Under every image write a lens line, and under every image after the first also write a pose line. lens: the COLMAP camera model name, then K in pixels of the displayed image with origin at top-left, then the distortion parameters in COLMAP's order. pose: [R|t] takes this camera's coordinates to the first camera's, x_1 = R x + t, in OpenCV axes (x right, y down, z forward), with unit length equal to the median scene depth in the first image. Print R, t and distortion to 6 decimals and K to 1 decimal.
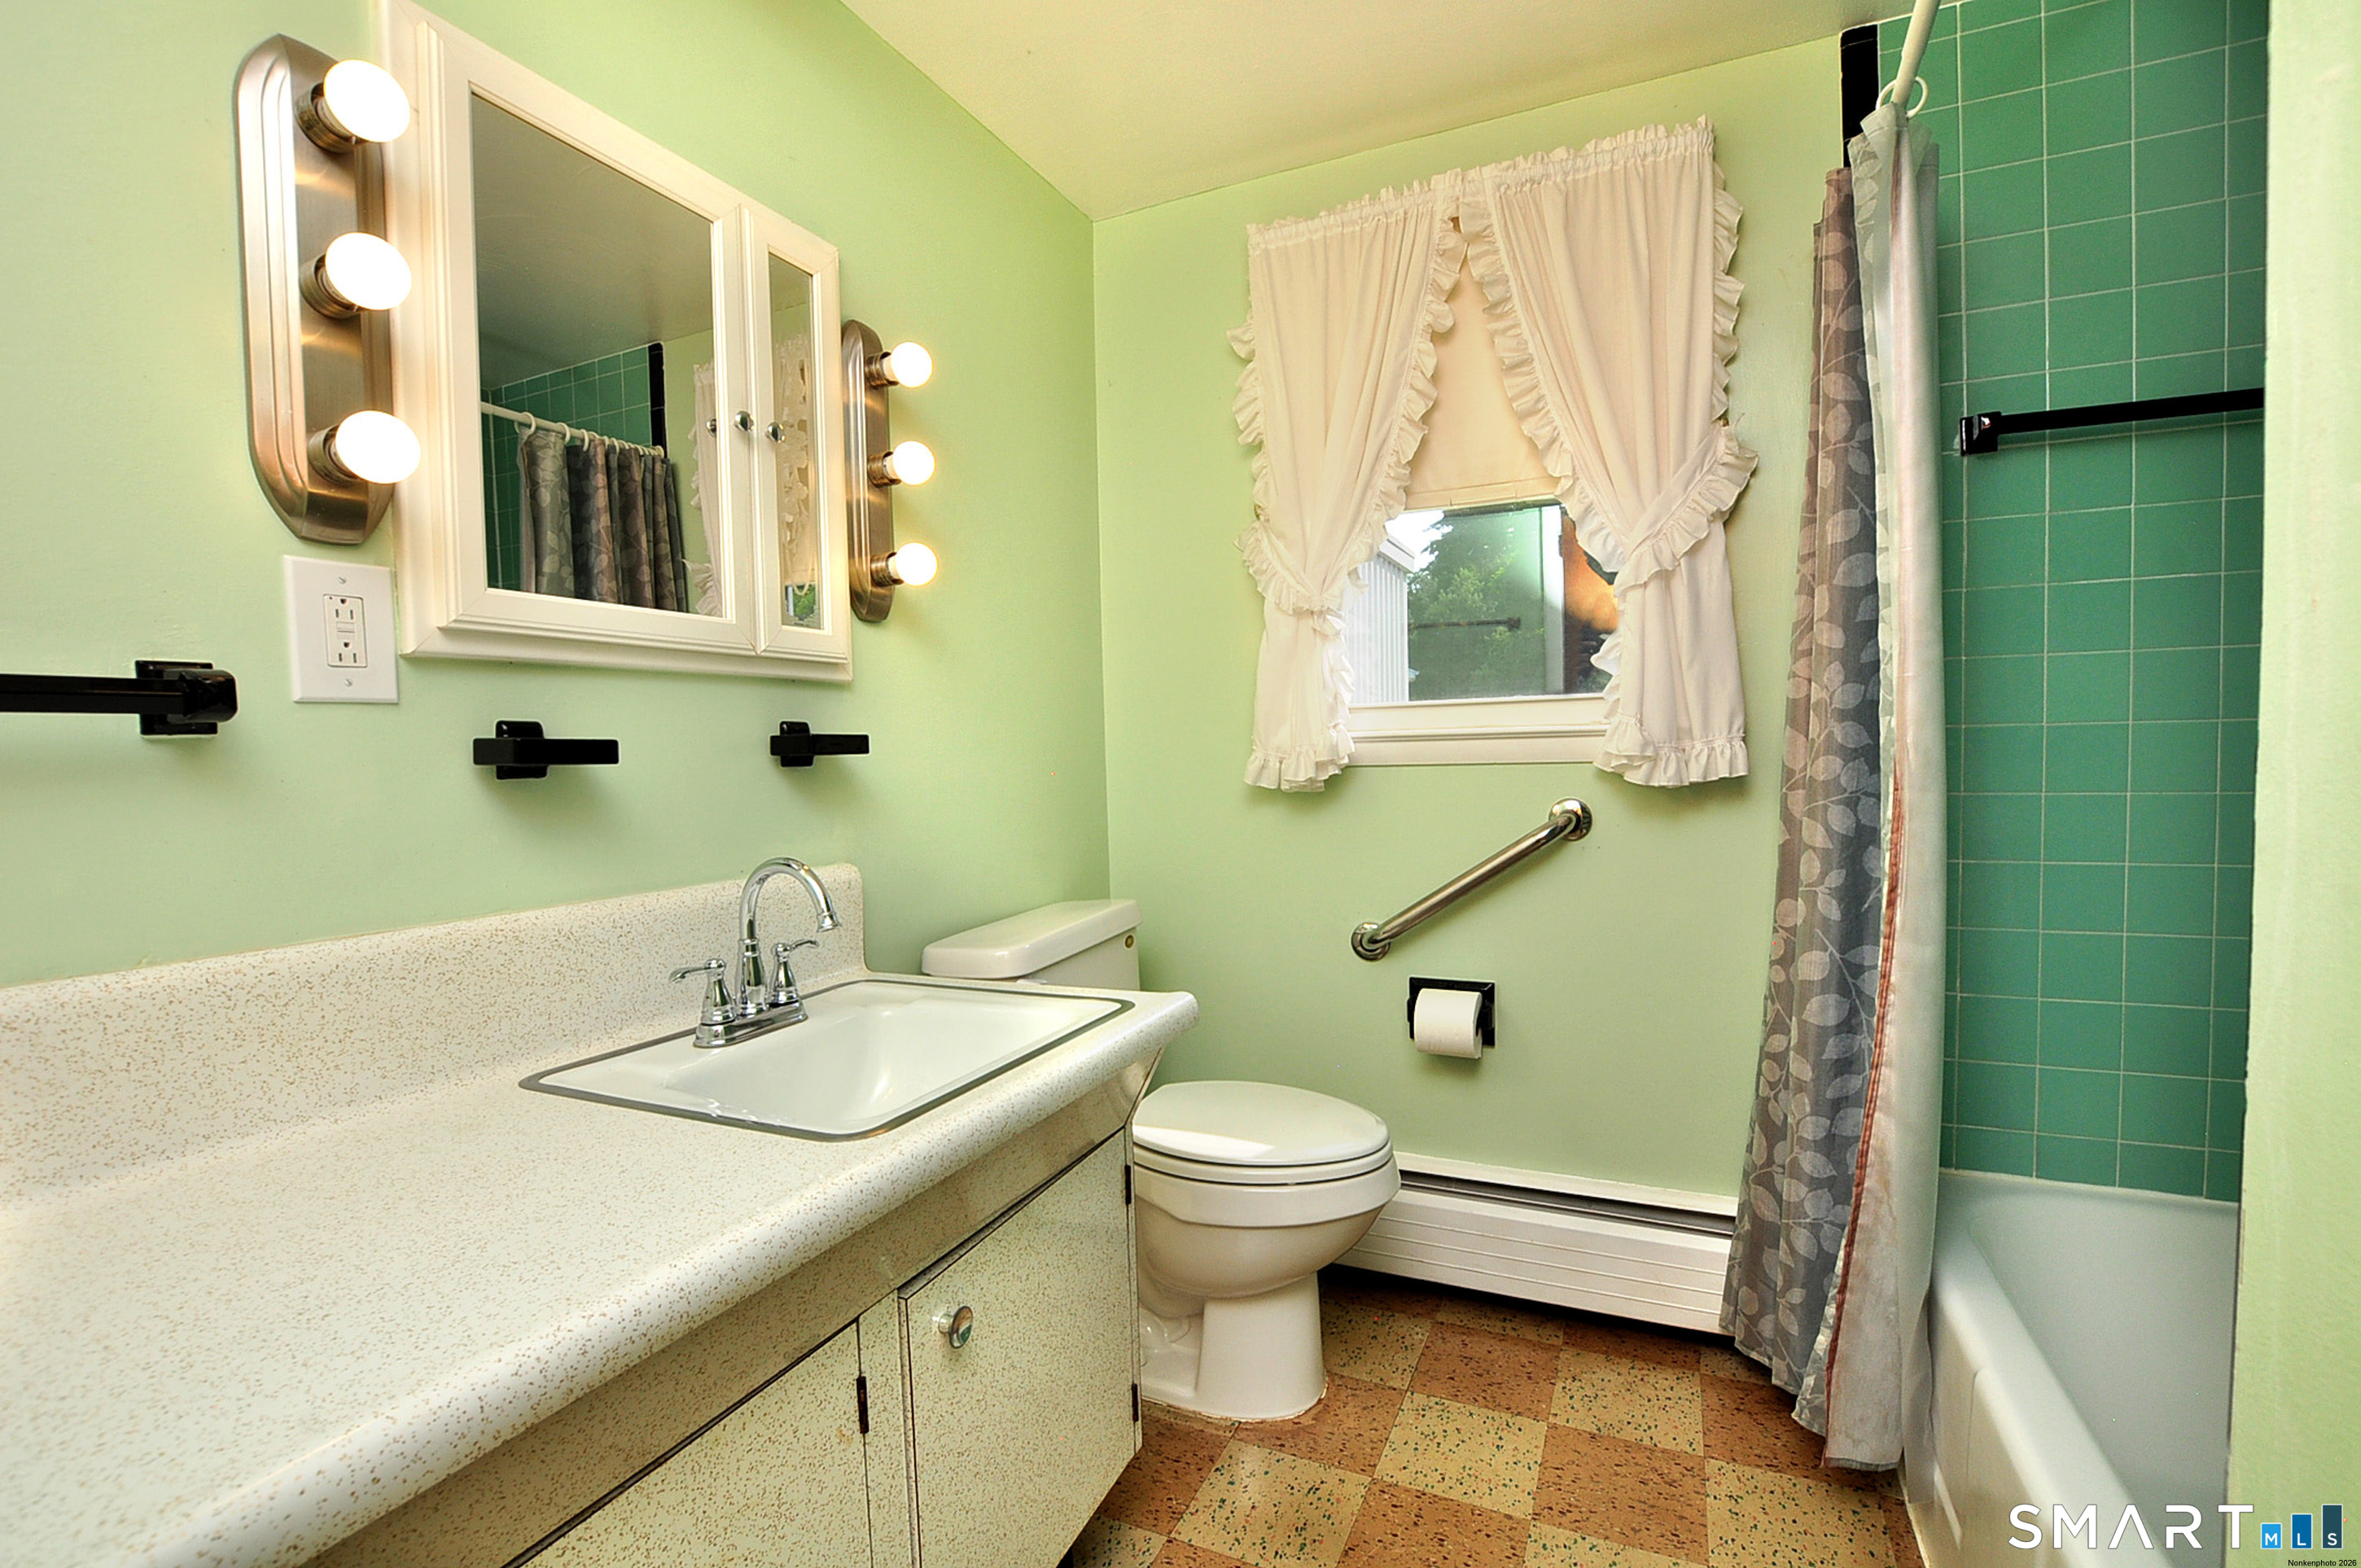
lens RADIAL K [[1052.1, 0, 1188.4], [0, 1052.1, 784.2], [0, 0, 1]] dist [-0.025605, 0.000084]
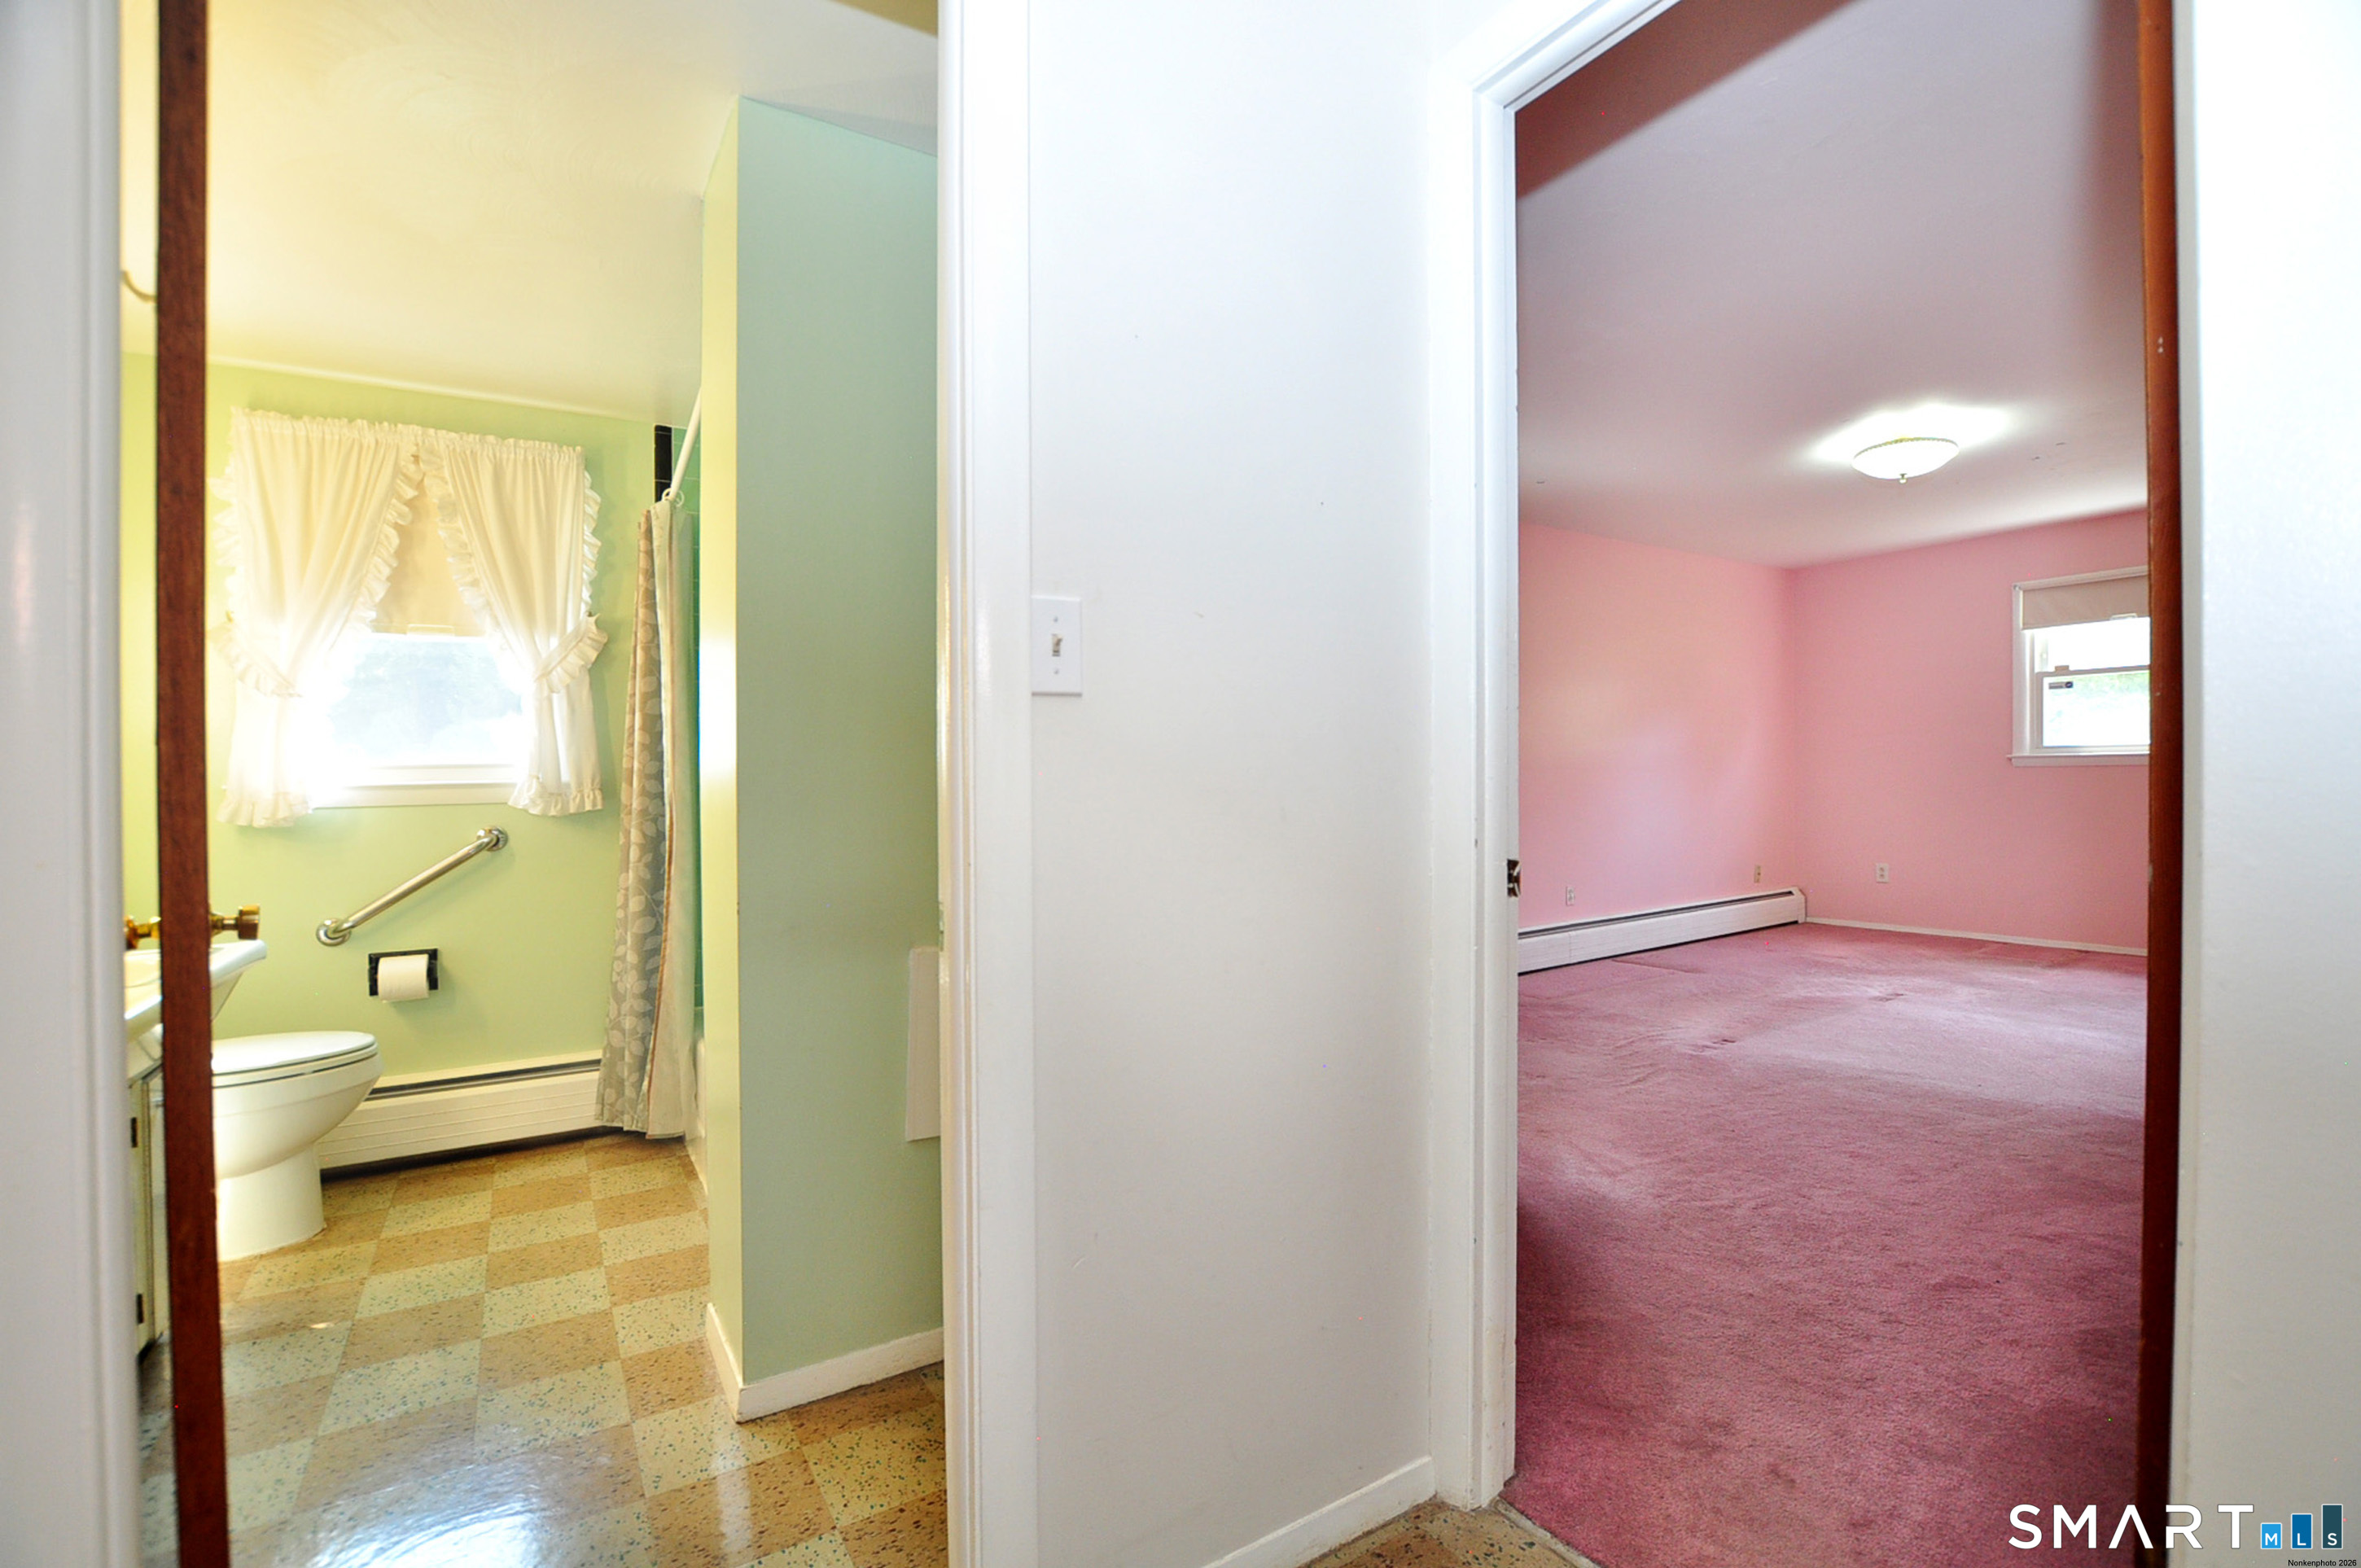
lens RADIAL K [[1052.1, 0, 1188.4], [0, 1052.1, 784.2], [0, 0, 1]] dist [-0.025605, 0.000084]
pose [[0.546326, 0.016409, 0.837412, -0.432761], [0.031729, 0.998685, -0.040269, 0.053674], [-0.836972, 0.048571, 0.545087, -0.851581]]
